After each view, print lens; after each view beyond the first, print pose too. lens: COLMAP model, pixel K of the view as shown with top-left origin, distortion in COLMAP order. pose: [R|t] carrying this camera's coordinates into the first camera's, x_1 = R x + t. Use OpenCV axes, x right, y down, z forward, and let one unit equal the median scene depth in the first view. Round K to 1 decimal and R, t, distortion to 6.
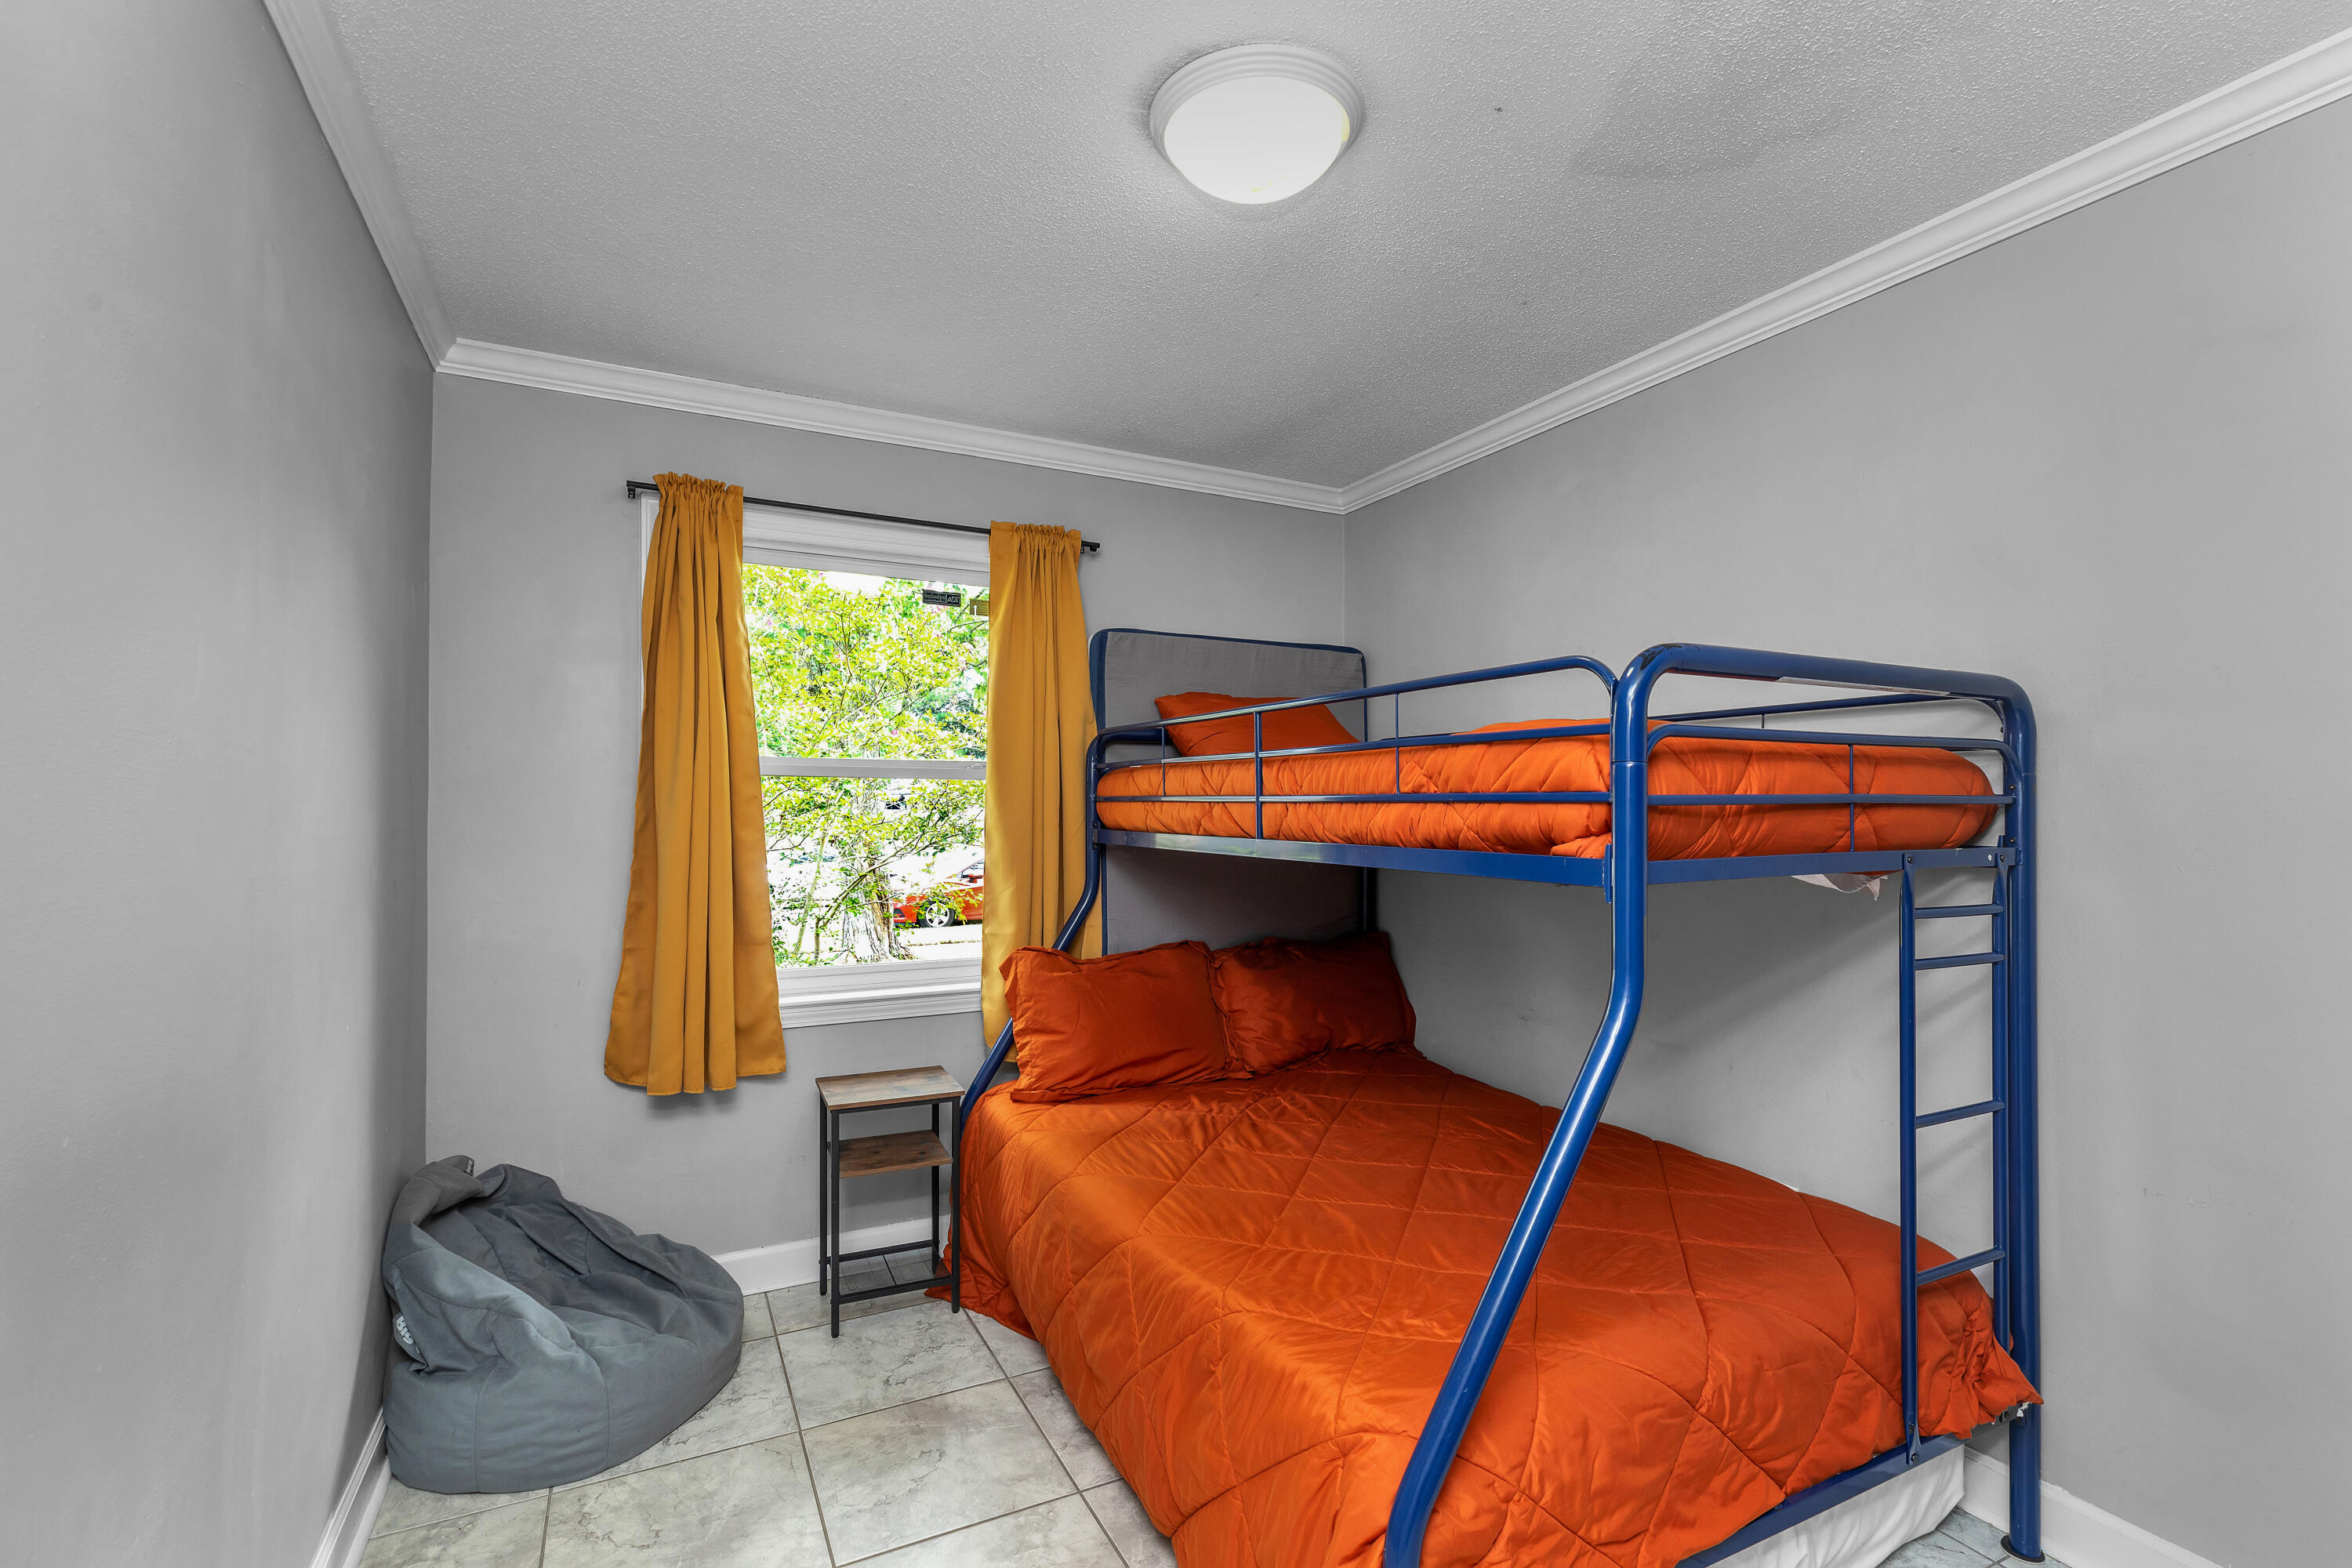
lens RADIAL K [[1056.5, 0, 1163.5], [0, 1056.5, 785.4], [0, 0, 1]] dist [0.003103, 0.001253]
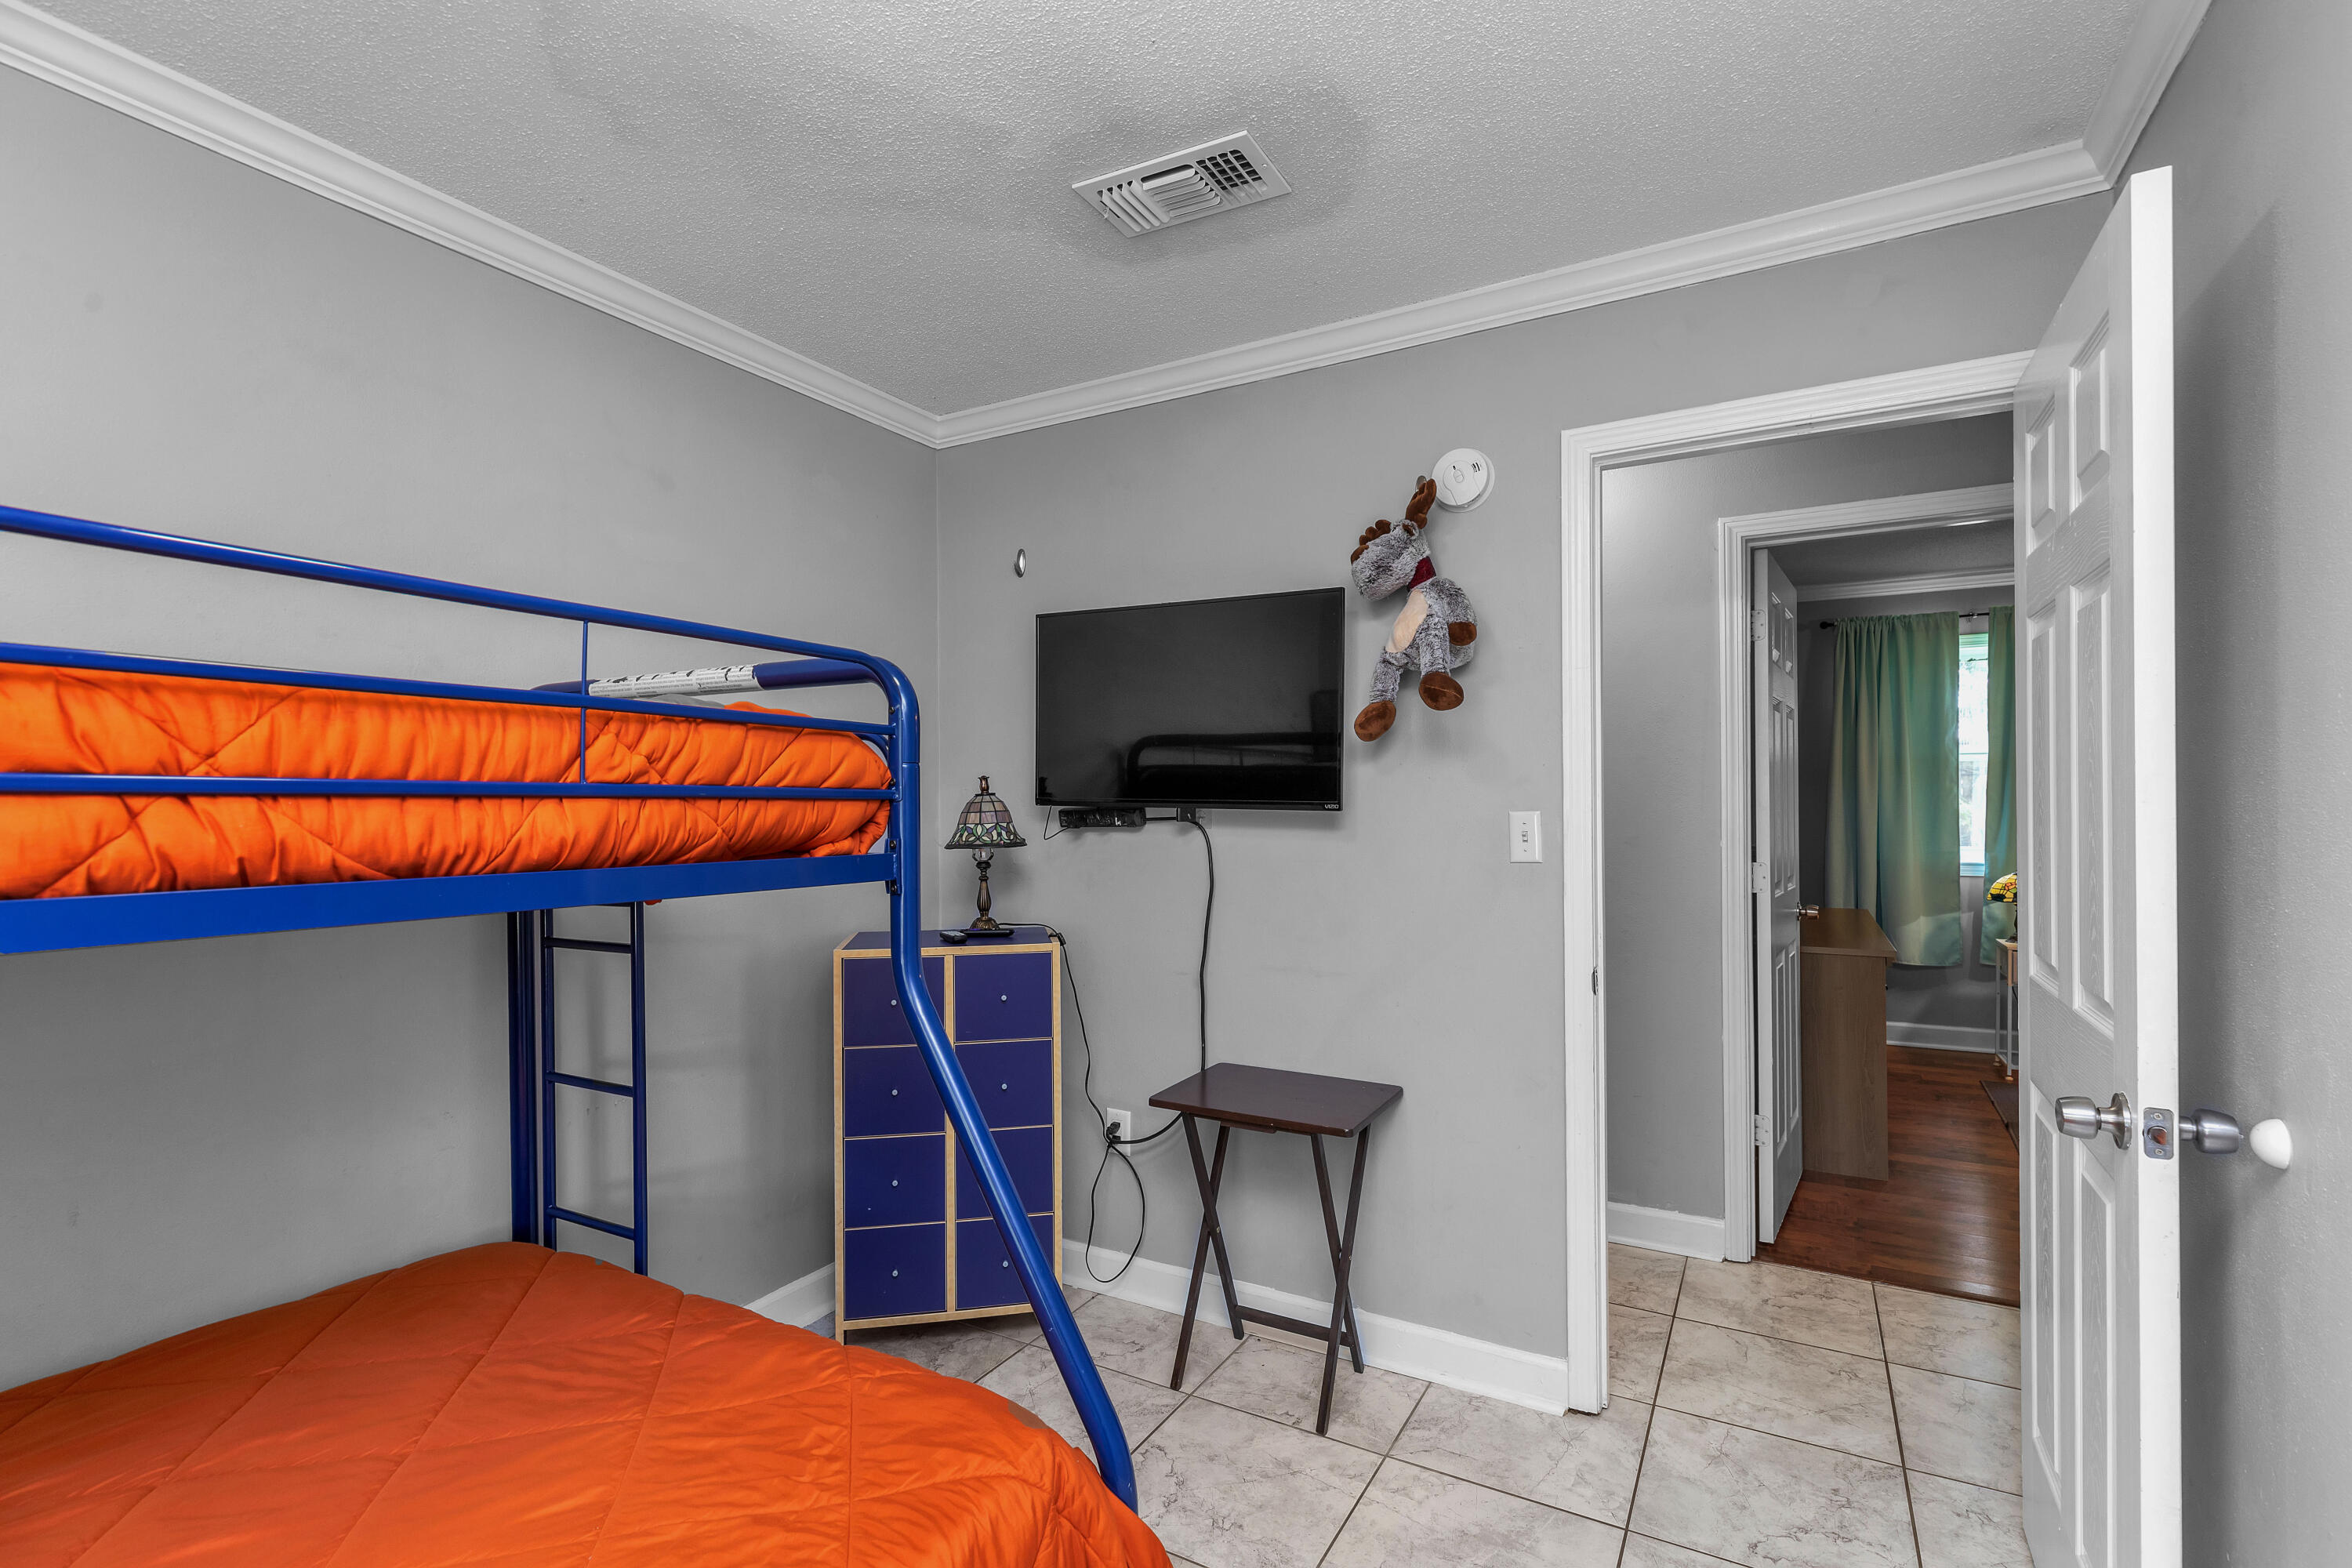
lens RADIAL K [[1056.5, 0, 1178.4], [0, 1056.5, 804.9], [0, 0, 1]] dist [0.003103, 0.001253]
pose [[-0.557977, 0.008639, 0.829811, -0.497963], [-0.008448, 0.999835, -0.016089, 0.028040], [-0.829813, -0.015988, -0.557812, 1.082289]]
